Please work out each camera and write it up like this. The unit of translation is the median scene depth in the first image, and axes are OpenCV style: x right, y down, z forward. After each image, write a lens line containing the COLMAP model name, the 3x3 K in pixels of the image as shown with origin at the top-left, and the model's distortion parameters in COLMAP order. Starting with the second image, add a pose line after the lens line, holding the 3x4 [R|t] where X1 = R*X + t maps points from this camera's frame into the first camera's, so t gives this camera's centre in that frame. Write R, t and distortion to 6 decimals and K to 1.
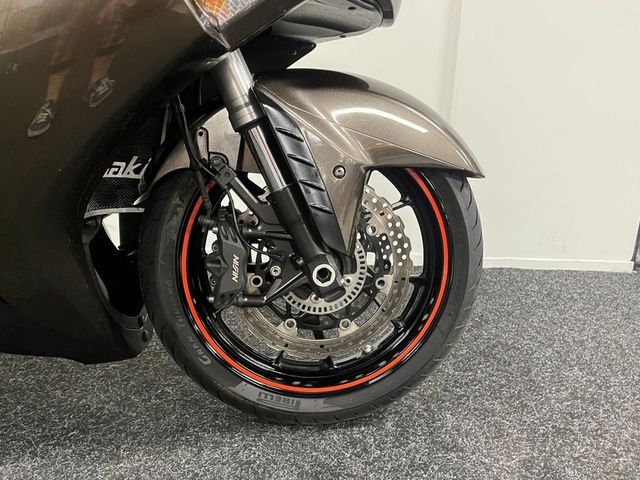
lens RADIAL K [[482.3, 0, 320.0], [0, 482.3, 240.0], [0, 0, 1]] dist [0.073807, -0.107883]
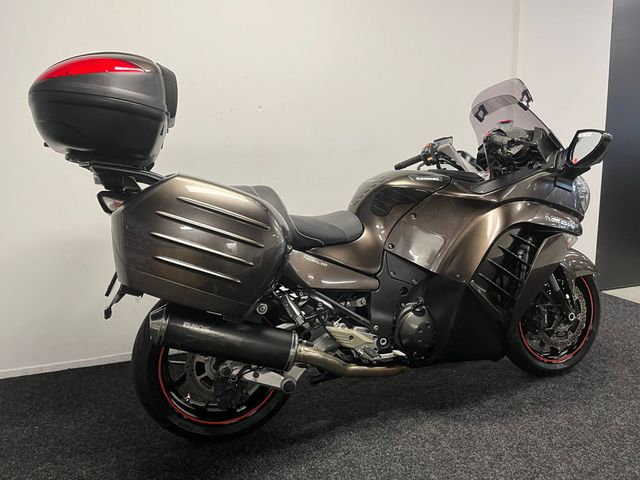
lens RADIAL K [[482.3, 0, 320.0], [0, 482.3, 240.0], [0, 0, 1]] dist [0.073807, -0.107883]
pose [[0.959711, -0.110067, 0.258536, -1.987892], [0.131743, 0.988947, -0.068018, -0.352941], [-0.248192, 0.099338, 0.963604, -1.393956]]
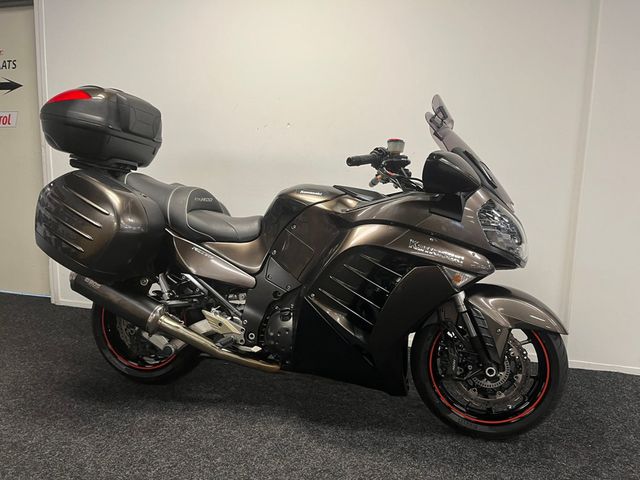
lens RADIAL K [[478.7, 0, 327.6], [0, 478.7, 241.3], [0, 0, 1]] dist [0.036857, -0.010186]
pose [[0.957875, 0.037187, -0.284768, -0.104408], [-0.072165, 0.990932, -0.113342, -0.228105], [0.277971, 0.129118, 0.951872, -1.525377]]
